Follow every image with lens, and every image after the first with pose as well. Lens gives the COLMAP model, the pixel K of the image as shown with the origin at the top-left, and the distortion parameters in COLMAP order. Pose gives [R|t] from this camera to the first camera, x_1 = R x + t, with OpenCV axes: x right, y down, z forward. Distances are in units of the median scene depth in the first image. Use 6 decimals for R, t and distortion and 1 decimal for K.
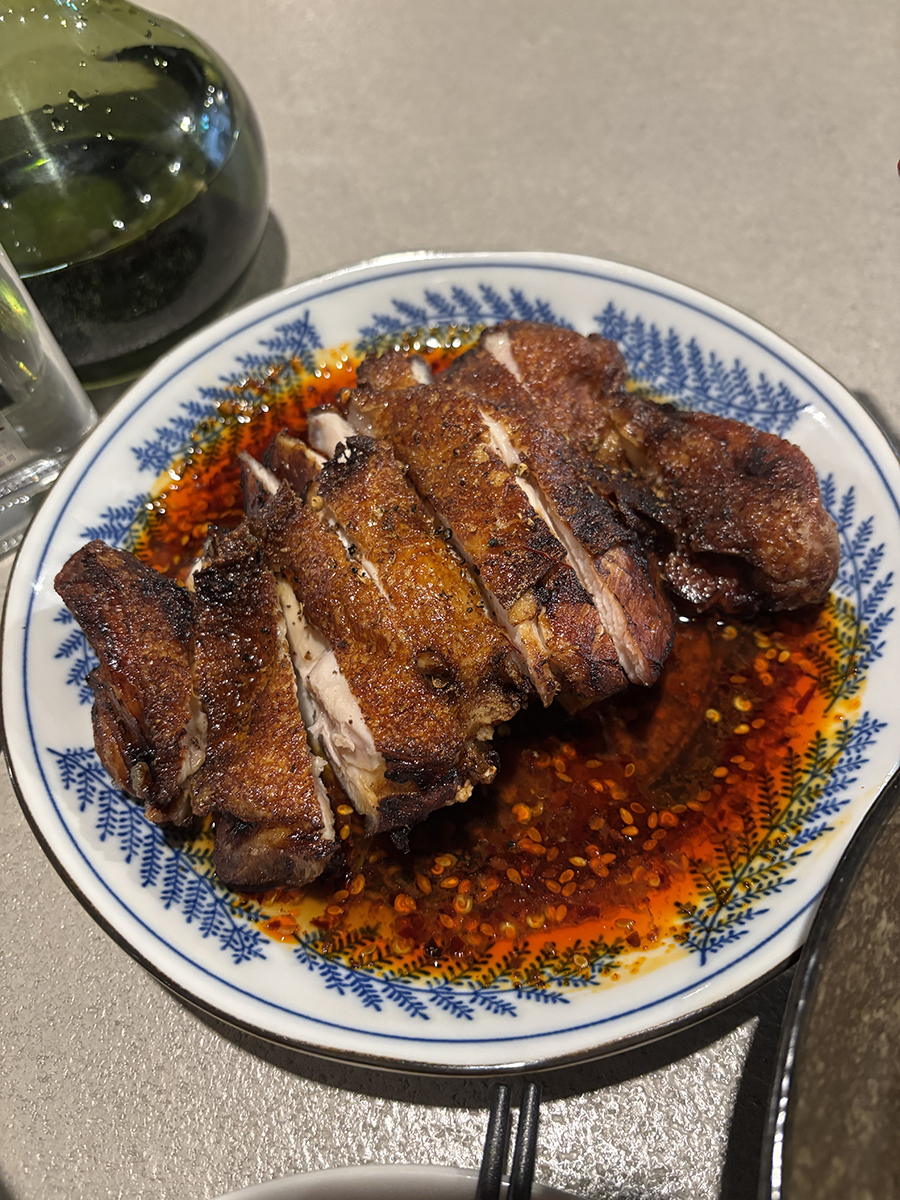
lens RADIAL K [[928.9, 0, 452.2], [0, 928.9, 593.8], [0, 0, 1]] dist [-0.007249, 0.012959]
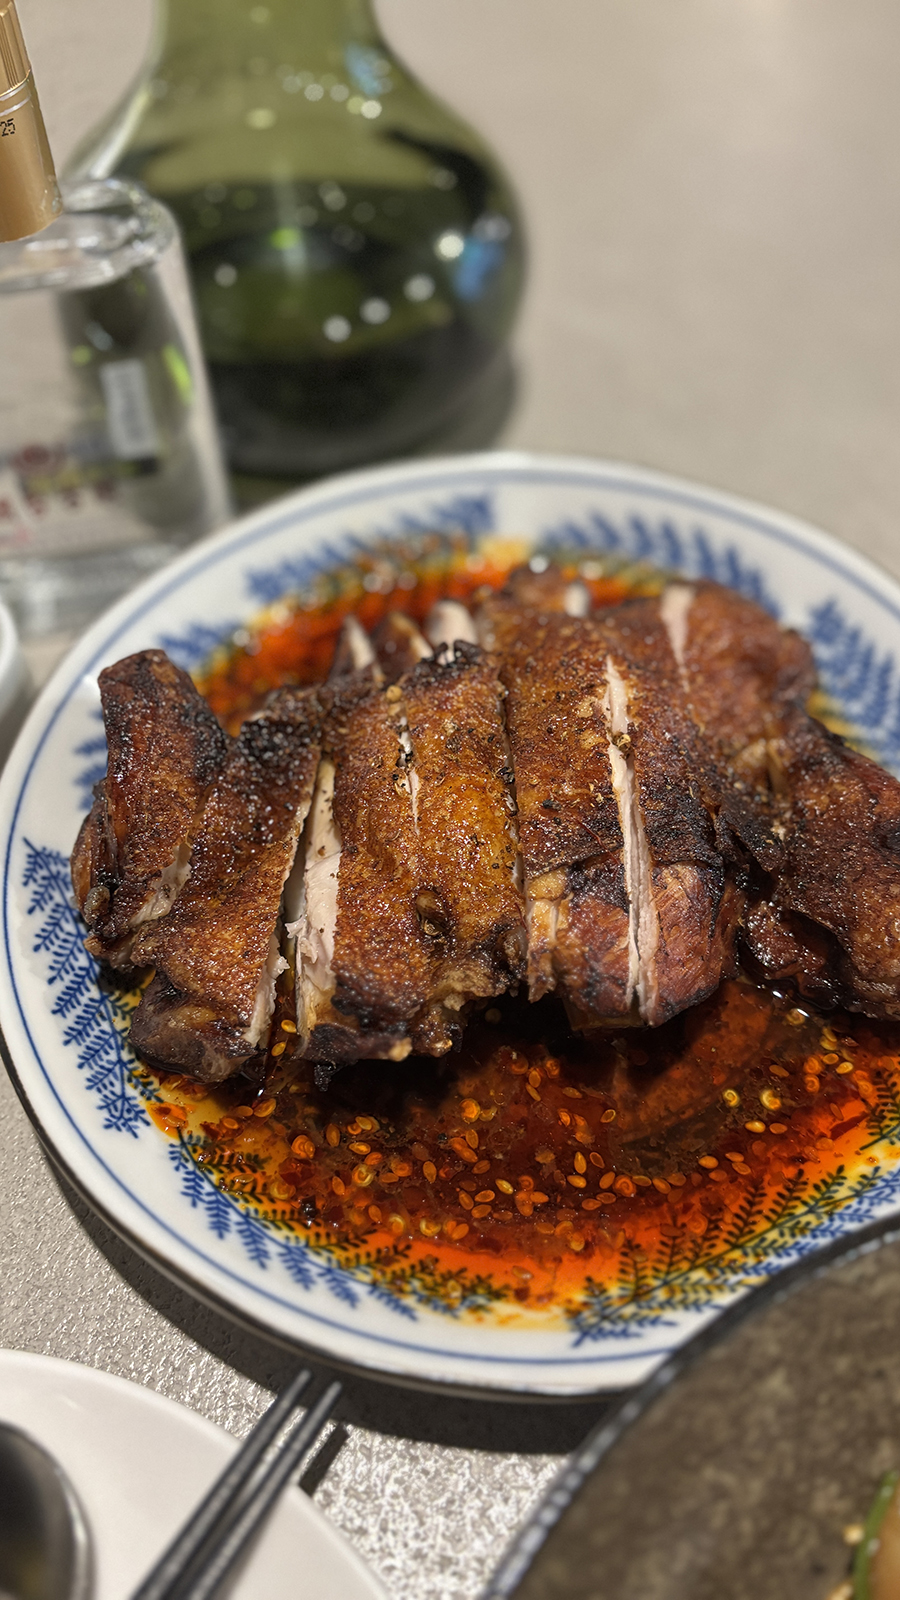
lens RADIAL K [[1208.5, 0, 470.1], [0, 1208.5, 828.7], [0, 0, 1]] dist [0.027632, -0.023453]
pose [[0.916507, 0.366715, -0.159798, 0.162271], [-0.371785, 0.928317, -0.001974, -0.003857], [0.147619, 0.061220, 0.987148, -0.125979]]
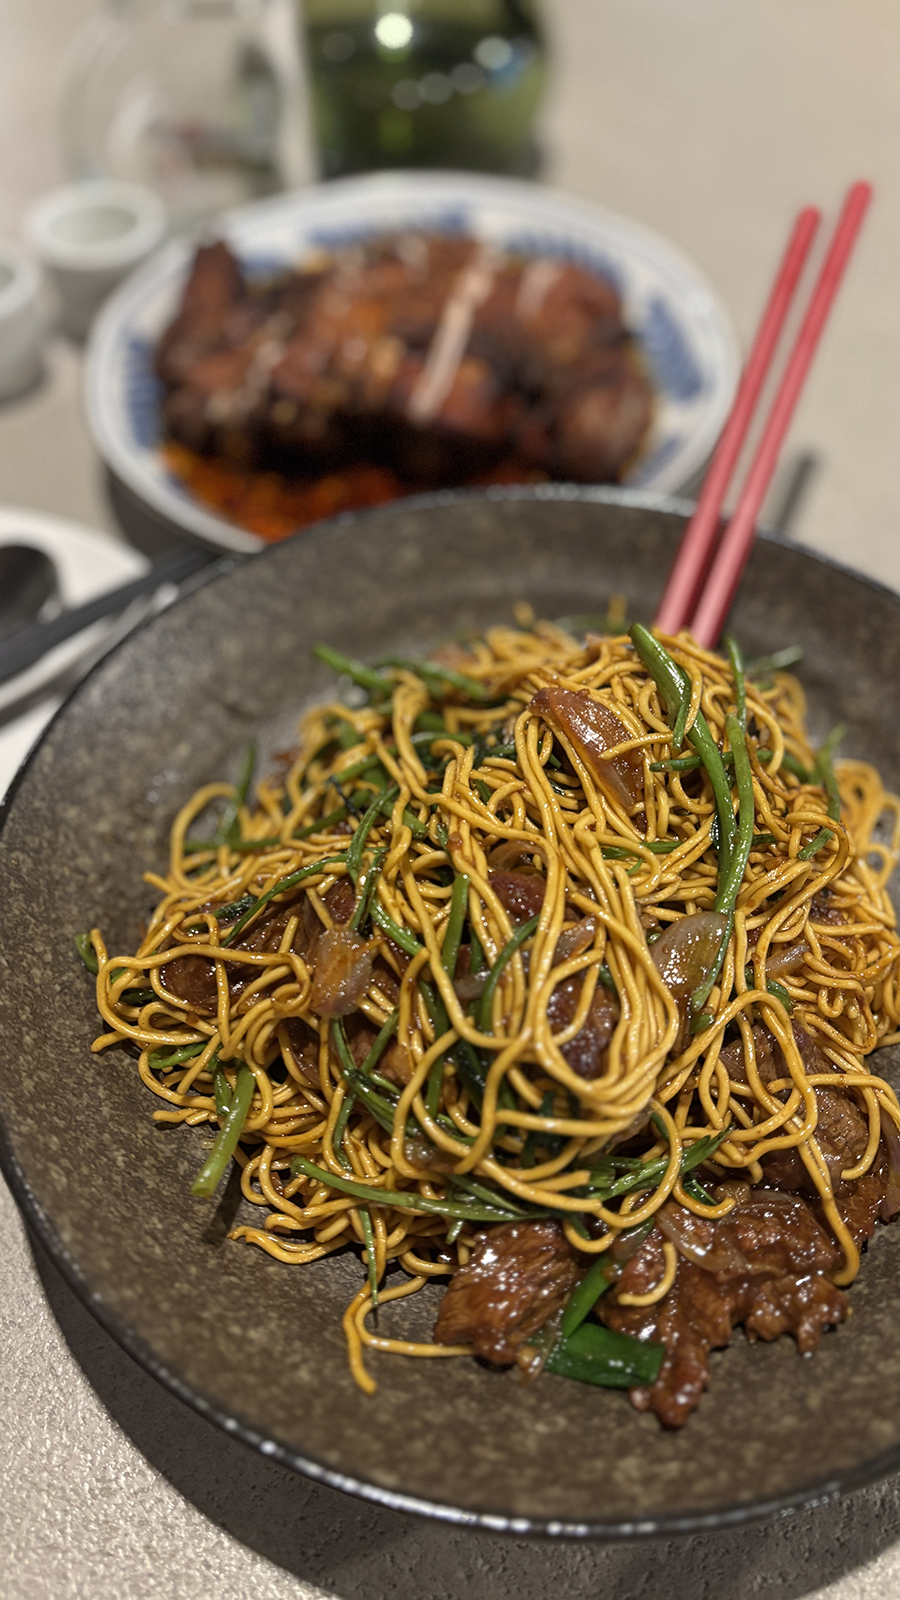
lens RADIAL K [[1208.5, 0, 459.8], [0, 1208.5, 801.3], [0, 0, 1]] dist [0.027632, -0.023453]
pose [[0.790507, 0.534019, -0.299871, 1.122716], [-0.544797, 0.836823, 0.054068, 0.449655], [0.279812, 0.120627, 0.952446, -0.759869]]
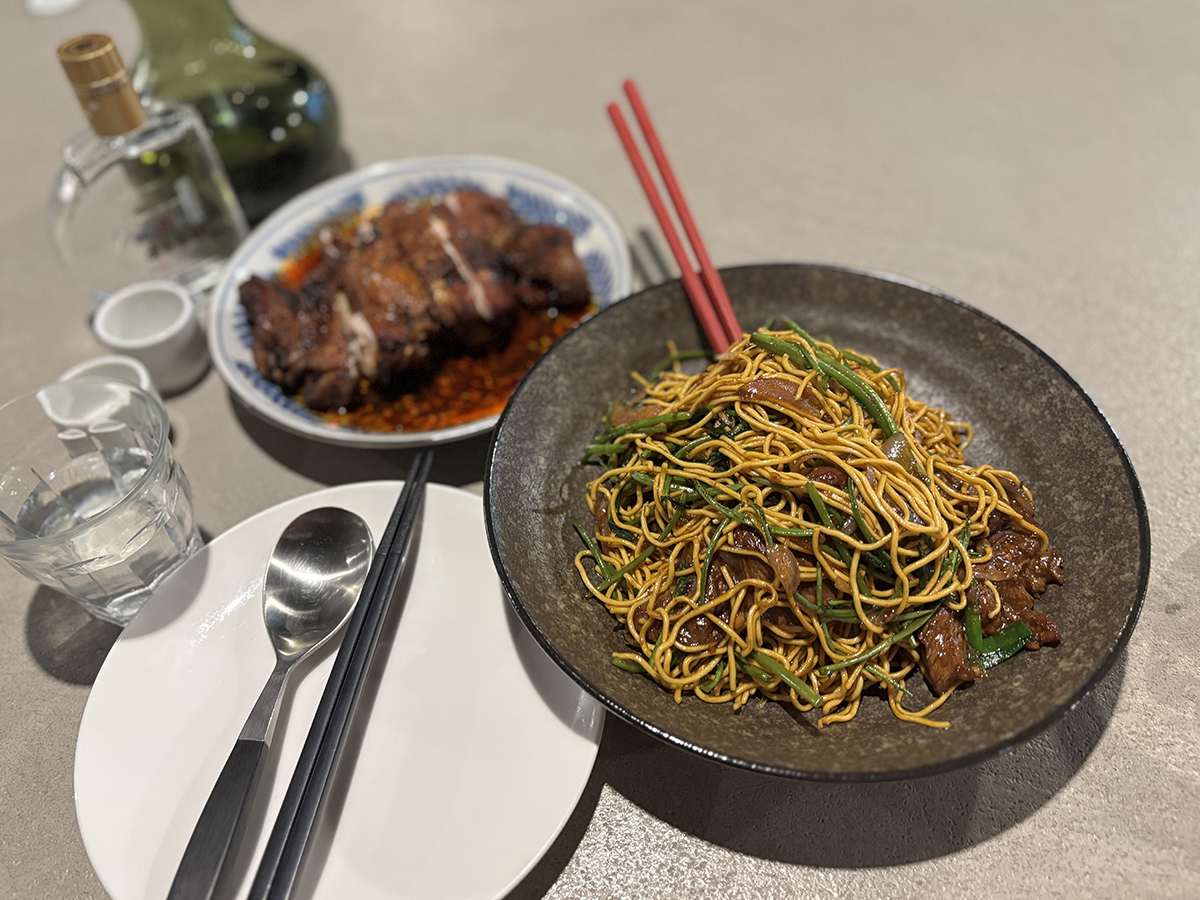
lens RADIAL K [[928.9, 0, 603.1], [0, 928.9, 454.3], [0, 0, 1]] dist [-0.007249, 0.012959]
pose [[0.999003, -0.016369, 0.041530, 0.377148], [0.021515, 0.991712, -0.126665, 0.725612], [-0.039113, 0.127432, 0.991076, -1.266029]]
